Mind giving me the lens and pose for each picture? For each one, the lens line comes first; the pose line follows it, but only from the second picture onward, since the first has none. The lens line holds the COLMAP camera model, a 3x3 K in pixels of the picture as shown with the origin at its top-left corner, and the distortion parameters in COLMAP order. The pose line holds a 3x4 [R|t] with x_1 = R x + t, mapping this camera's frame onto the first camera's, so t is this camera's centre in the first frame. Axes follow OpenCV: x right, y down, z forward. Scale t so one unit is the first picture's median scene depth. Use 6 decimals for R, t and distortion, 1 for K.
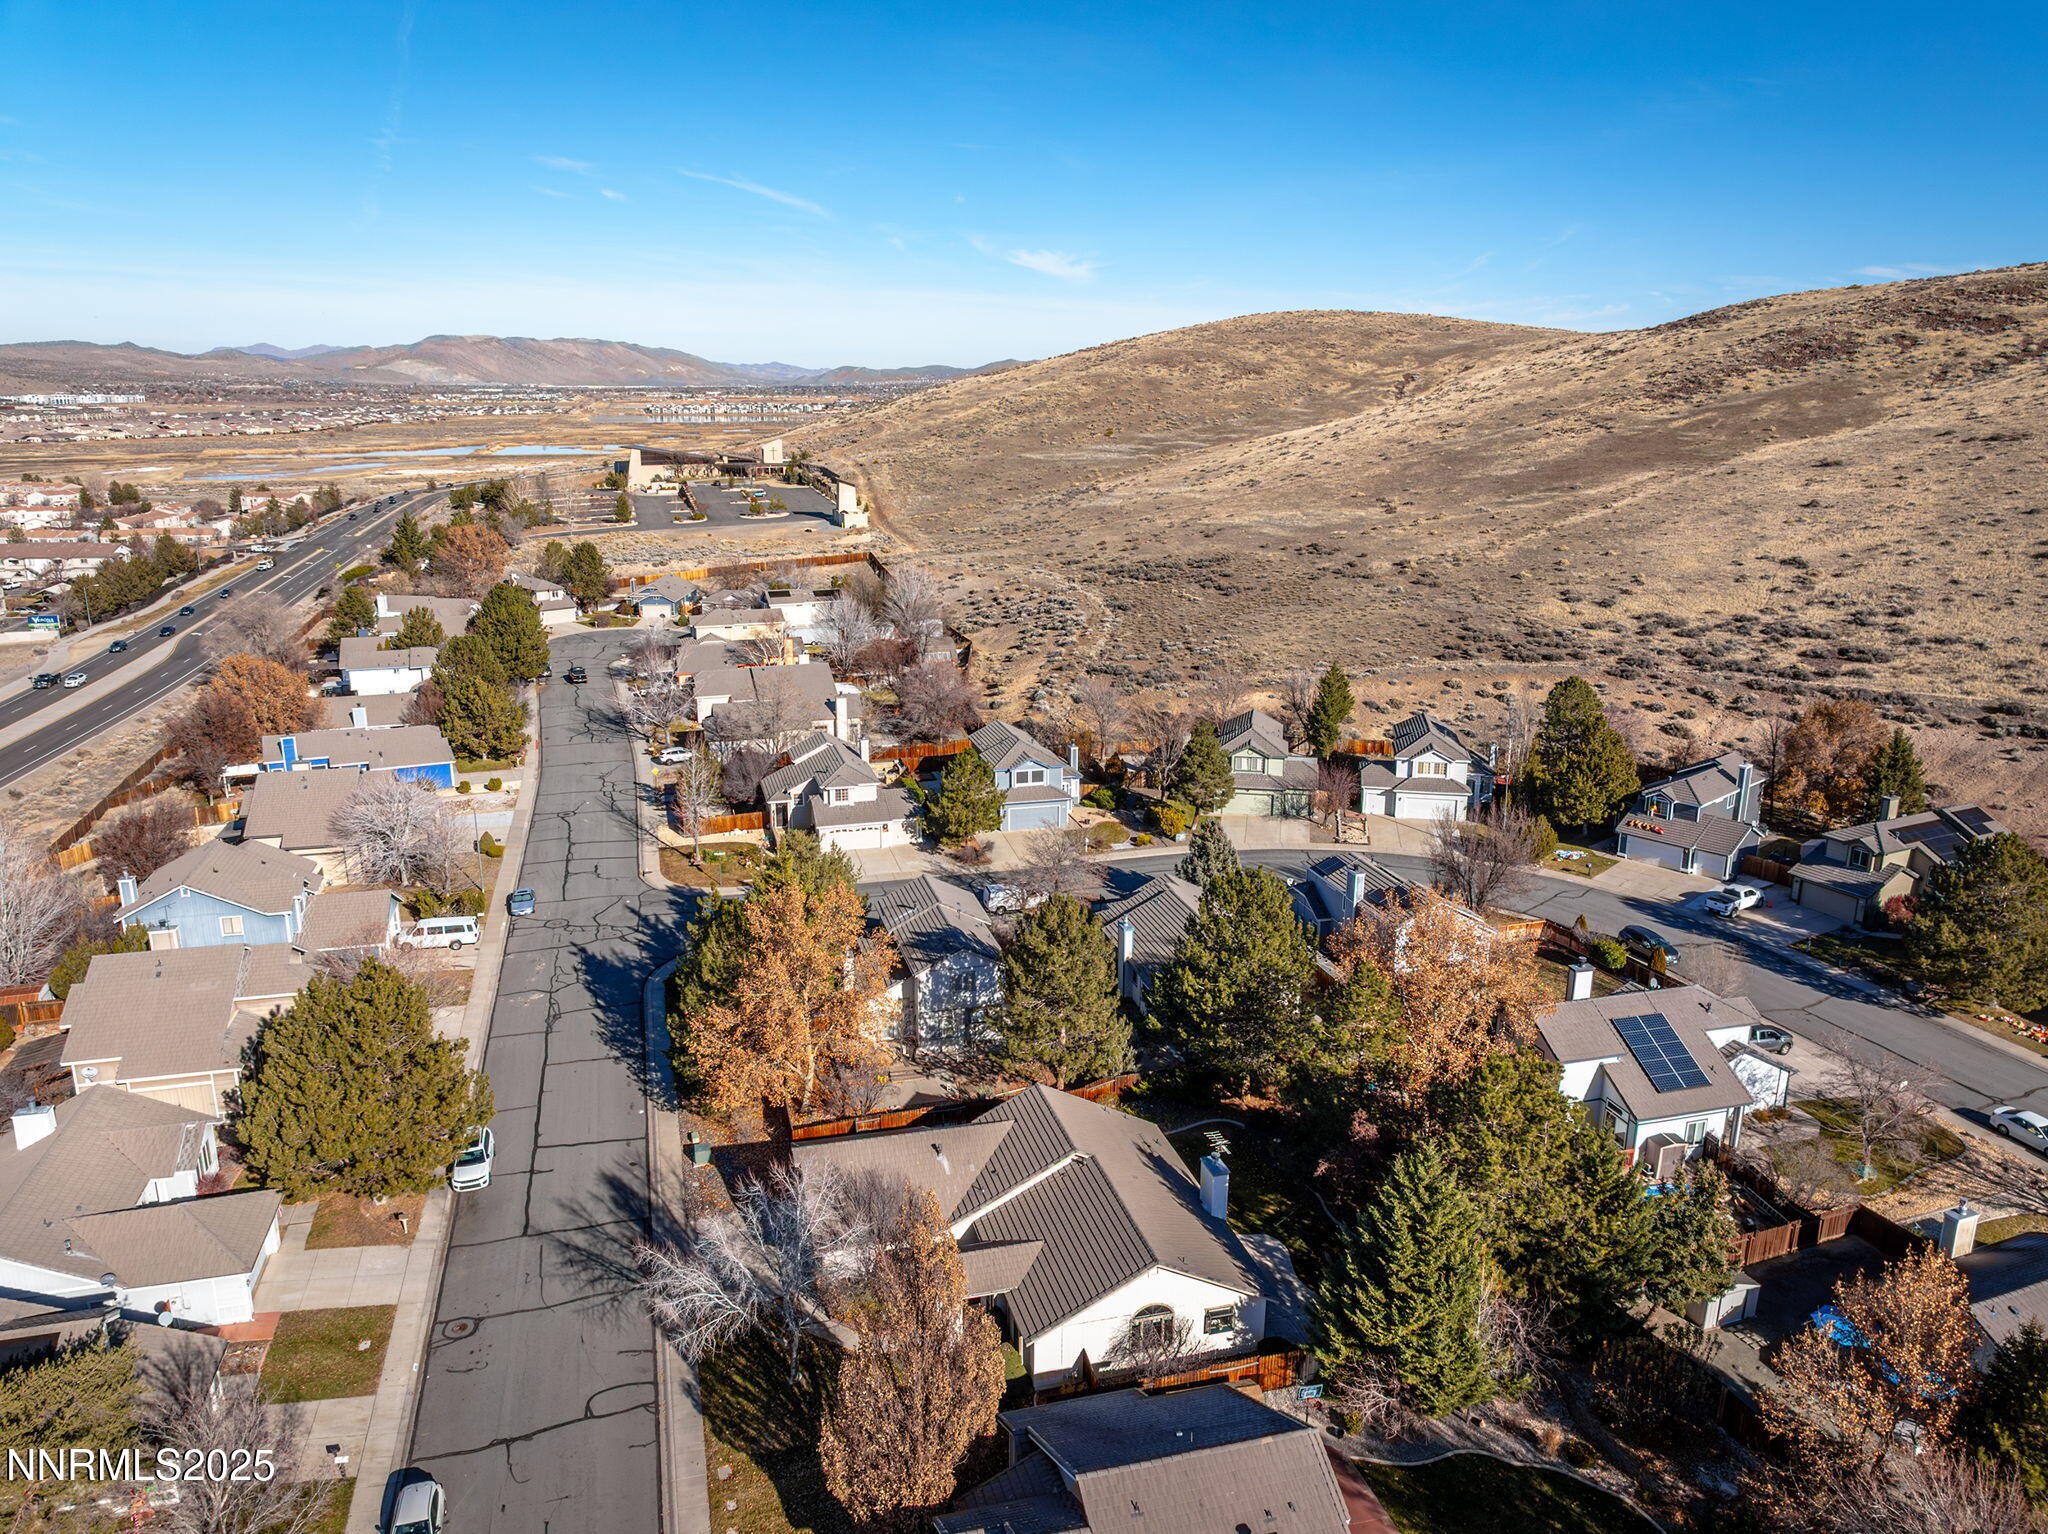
lens RADIAL K [[1443.9, 0, 1030.8], [0, 1443.9, 766.0], [0, 0, 1]] dist [-0.031814, 0.013889]
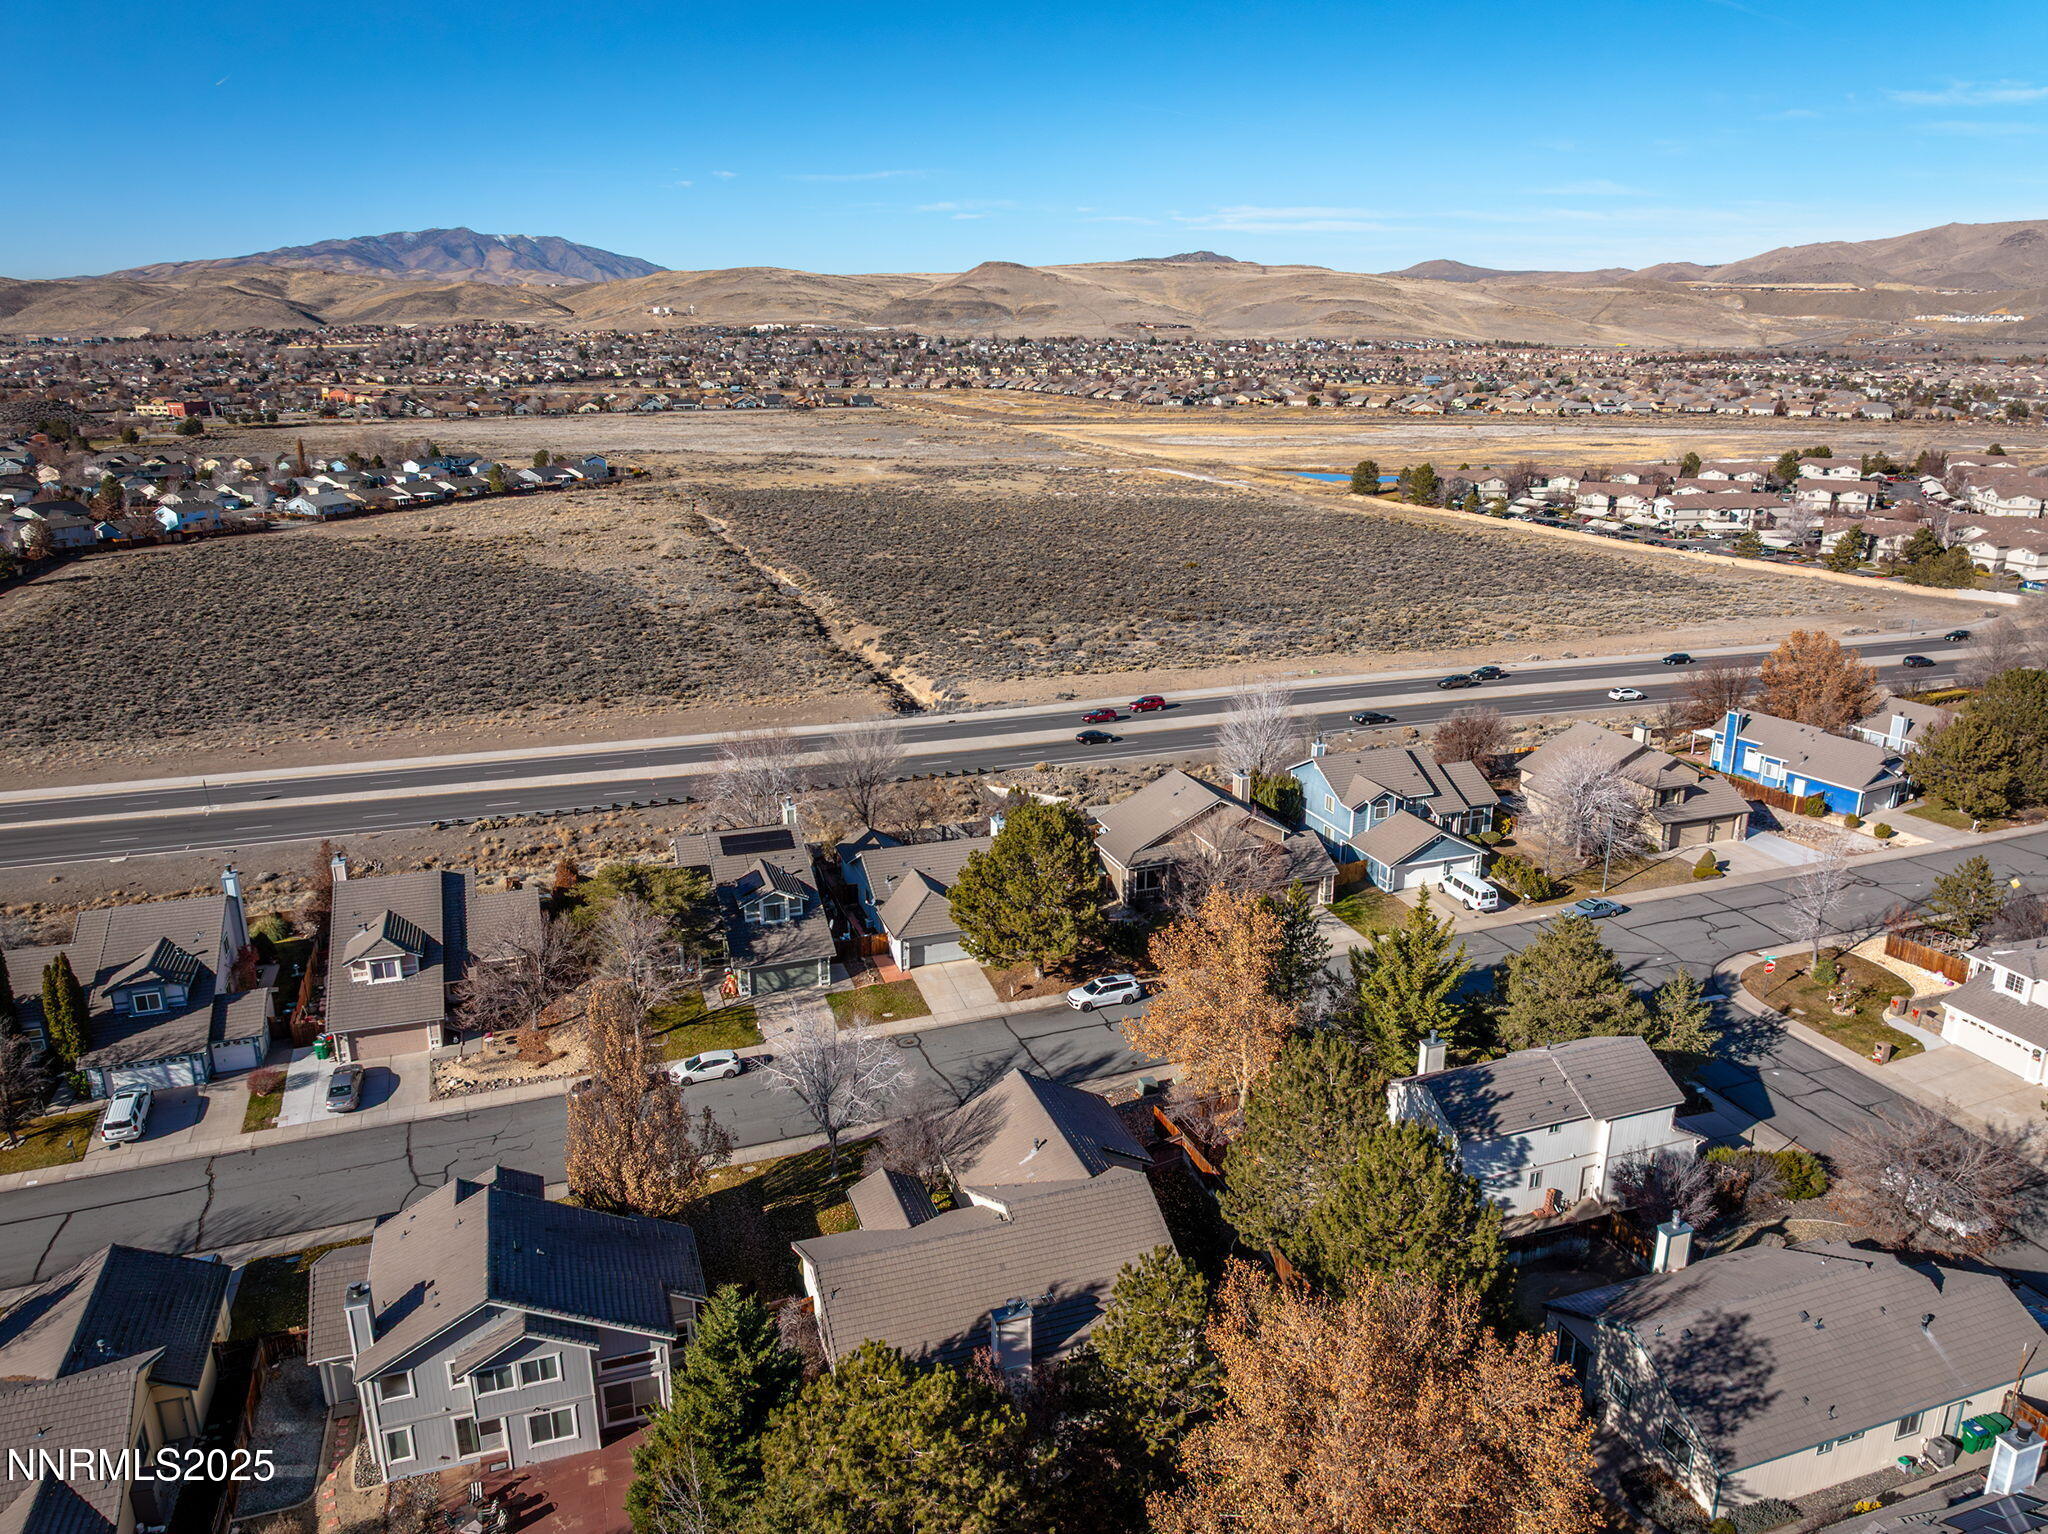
lens RADIAL K [[1443.5, 0, 1029.1], [0, 1443.5, 768.2], [0, 0, 1]] dist [-0.023819, 0.009121]
pose [[0.065184, 0.287518, -0.955554, 0.398979], [-0.252545, 0.931169, 0.262954, -0.118006], [0.965387, 0.224180, 0.133309, 0.384349]]
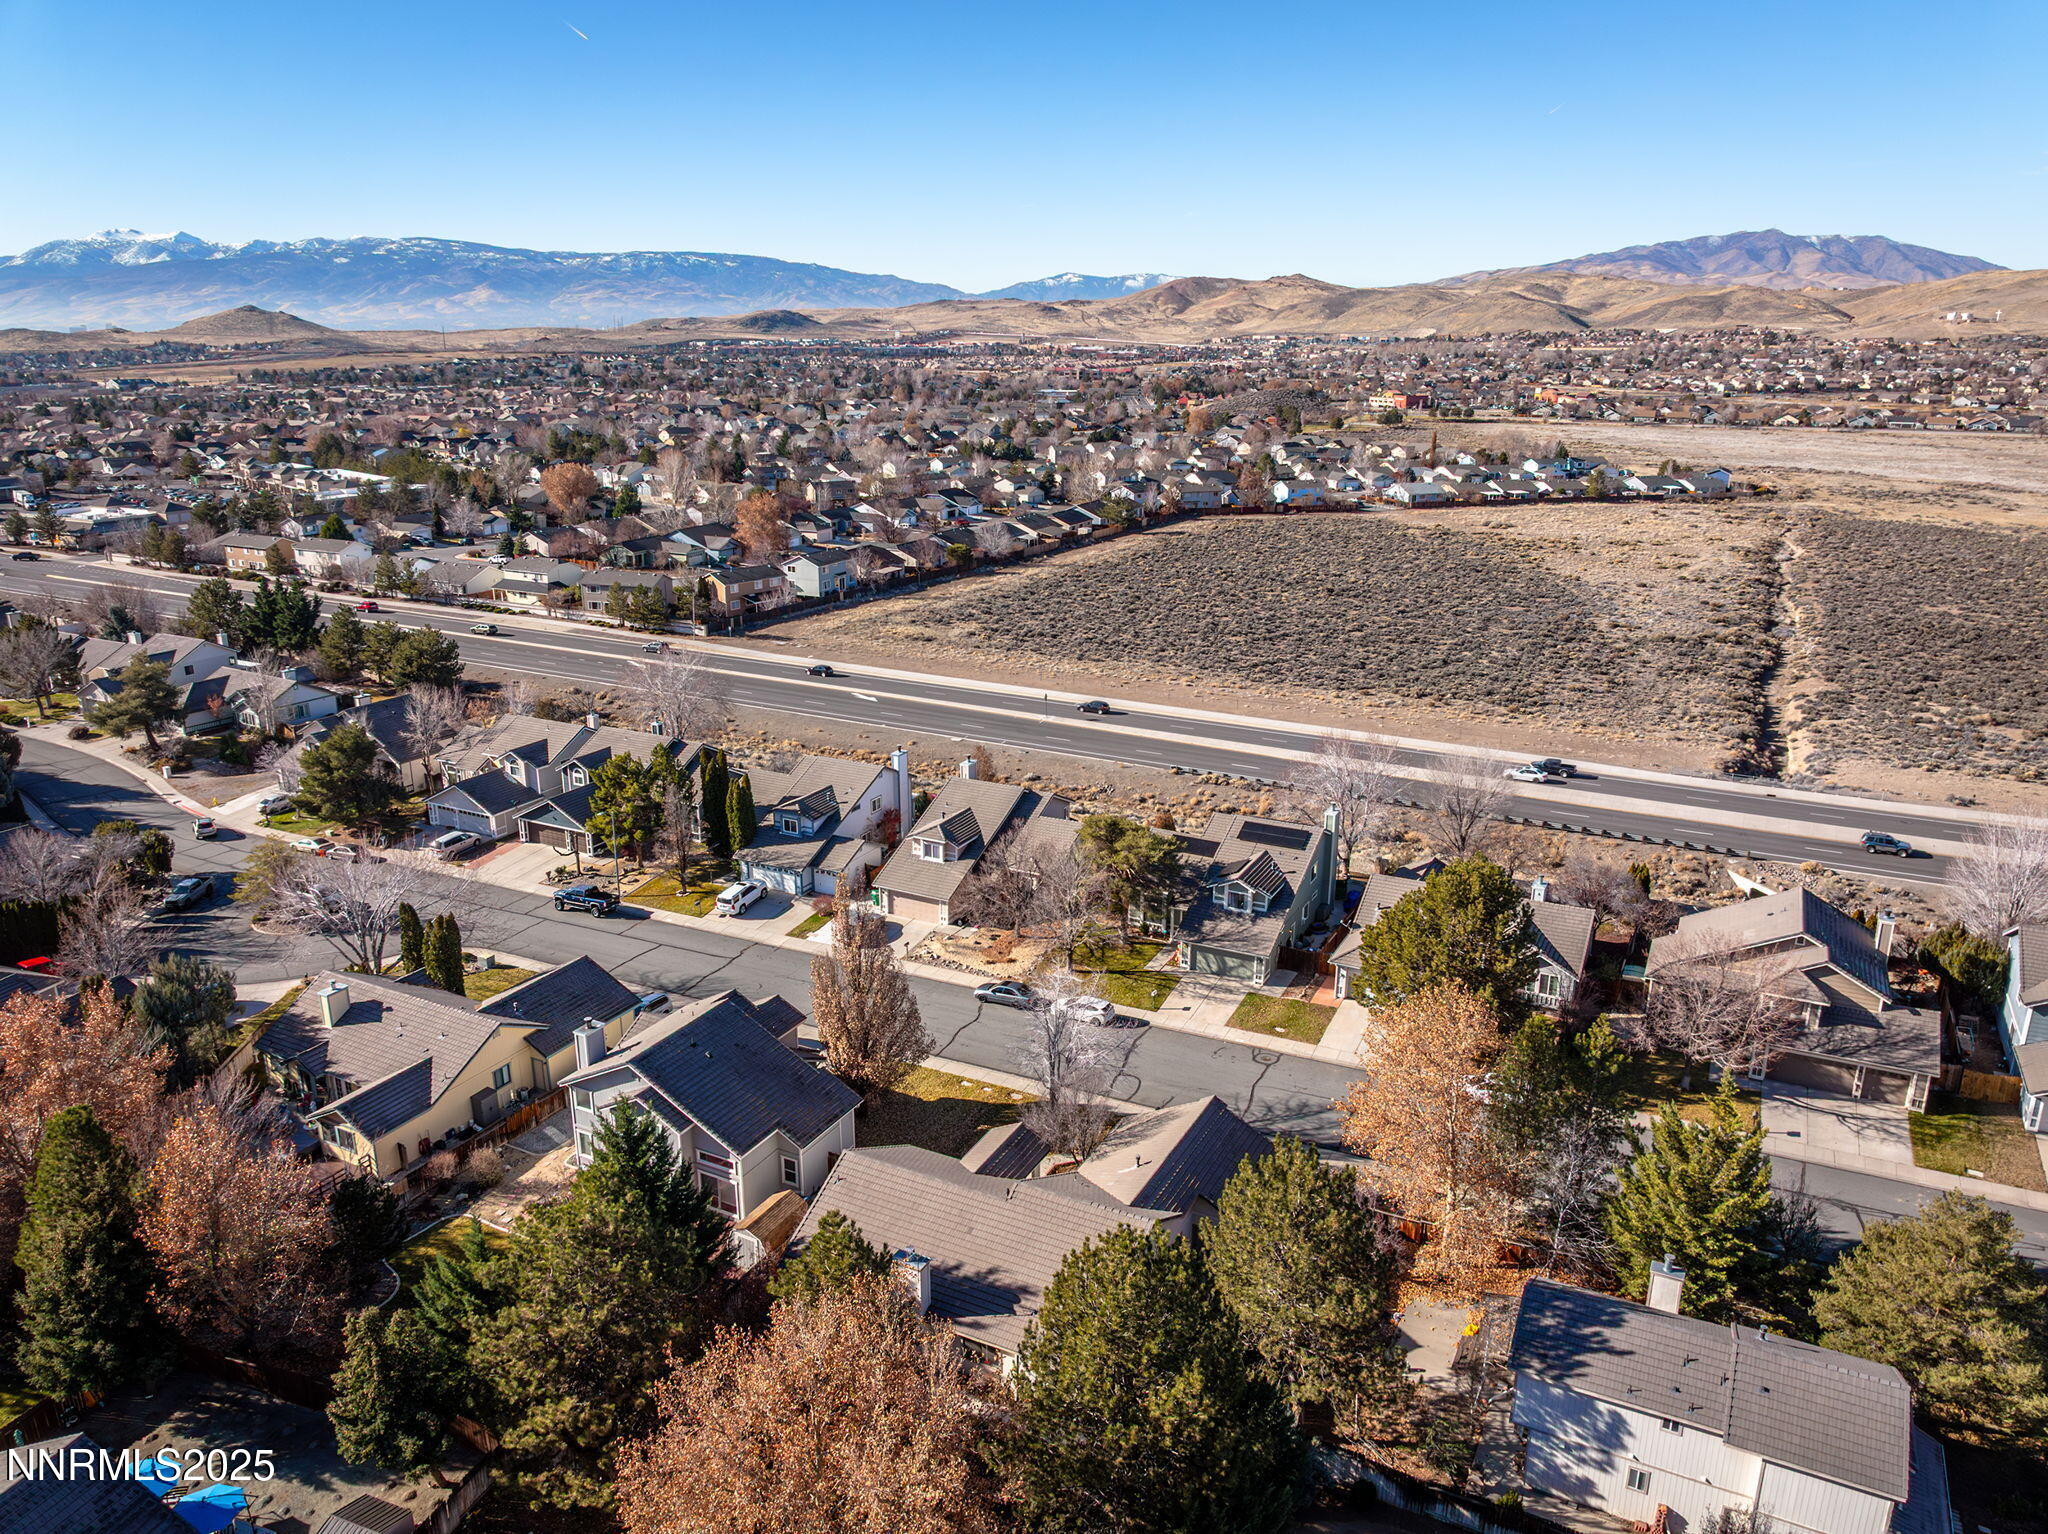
lens RADIAL K [[1443.5, 0, 1029.1], [0, 1443.5, 768.2], [0, 0, 1]] dist [-0.023819, 0.009121]
pose [[-0.678799, 0.206978, -0.704552, 0.303093], [-0.192630, 0.875666, 0.442835, -0.189383], [0.708609, 0.436313, -0.554531, 0.661692]]
